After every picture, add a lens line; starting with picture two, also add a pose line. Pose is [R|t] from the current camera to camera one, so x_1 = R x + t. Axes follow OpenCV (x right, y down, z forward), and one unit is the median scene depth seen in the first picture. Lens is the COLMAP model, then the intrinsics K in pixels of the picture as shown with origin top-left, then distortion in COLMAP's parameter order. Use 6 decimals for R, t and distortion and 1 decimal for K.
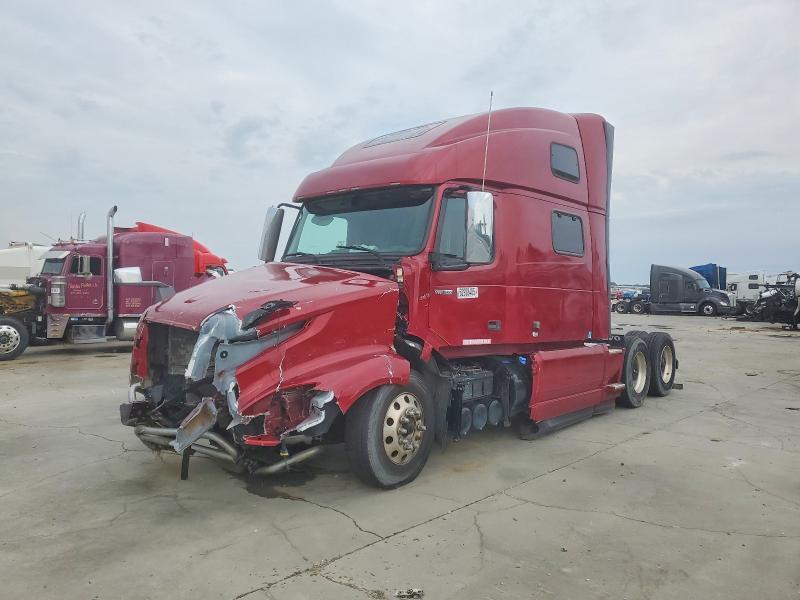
lens RADIAL K [[630.7, 0, 400.0], [0, 630.7, 300.0], [0, 0, 1]] dist [0.007845, 0.004174]
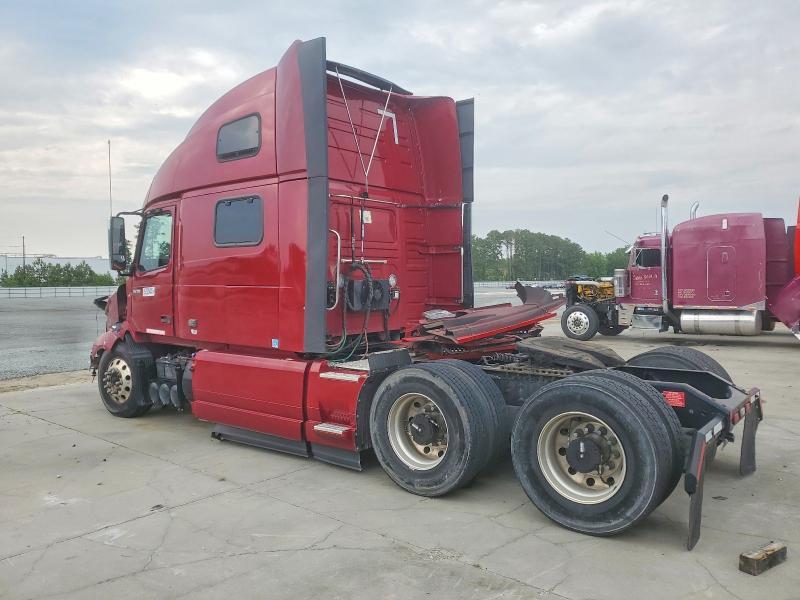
lens RADIAL K [[630.7, 0, 400.0], [0, 630.7, 300.0], [0, 0, 1]] dist [0.007845, 0.004174]
pose [[0.041195, 0.014489, -0.999046, 0.859113], [0.008575, 0.999853, 0.014854, -0.005979], [0.999114, -0.009179, 0.041065, 0.892140]]
